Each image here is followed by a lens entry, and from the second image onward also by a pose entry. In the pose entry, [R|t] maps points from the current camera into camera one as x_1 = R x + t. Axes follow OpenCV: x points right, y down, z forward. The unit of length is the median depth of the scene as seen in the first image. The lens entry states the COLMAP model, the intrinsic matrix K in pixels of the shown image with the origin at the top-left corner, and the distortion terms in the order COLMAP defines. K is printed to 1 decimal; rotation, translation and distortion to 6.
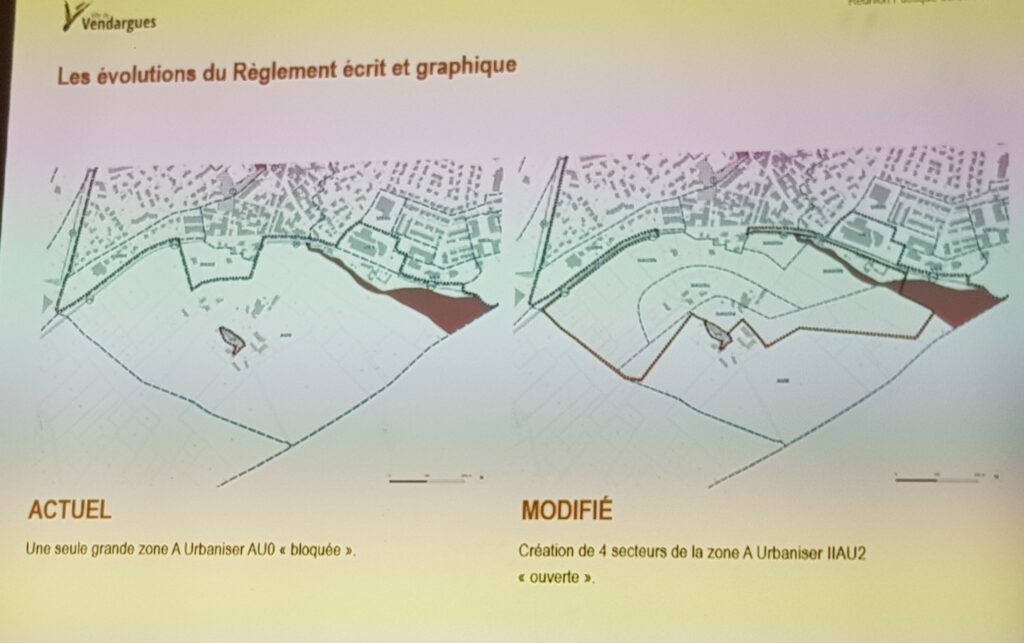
lens RADIAL K [[778.0, 0, 487.5], [0, 778.0, 358.6], [0, 0, 1]] dist [0.014364, 0.004391]
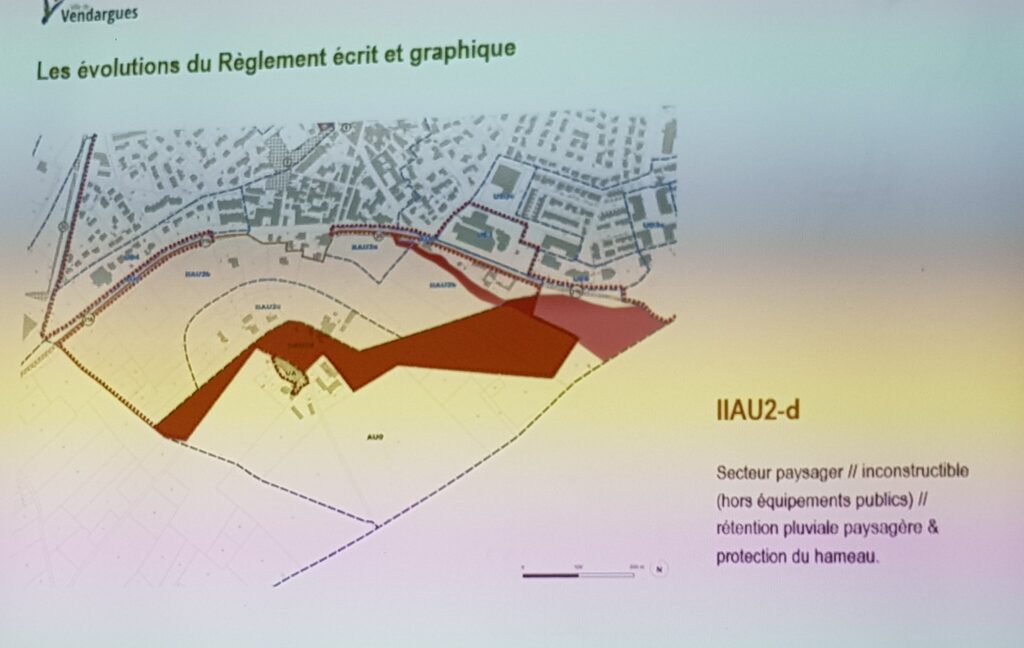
lens RADIAL K [[803.8, 0, 512.3], [0, 803.8, 348.6], [0, 0, 1]] dist [0.015709, 0.006650]
pose [[0.999658, -0.017323, -0.019614, 0.513135], [0.017185, 0.999827, -0.007154, -0.045444], [0.019734, 0.006814, 0.999782, 0.249325]]
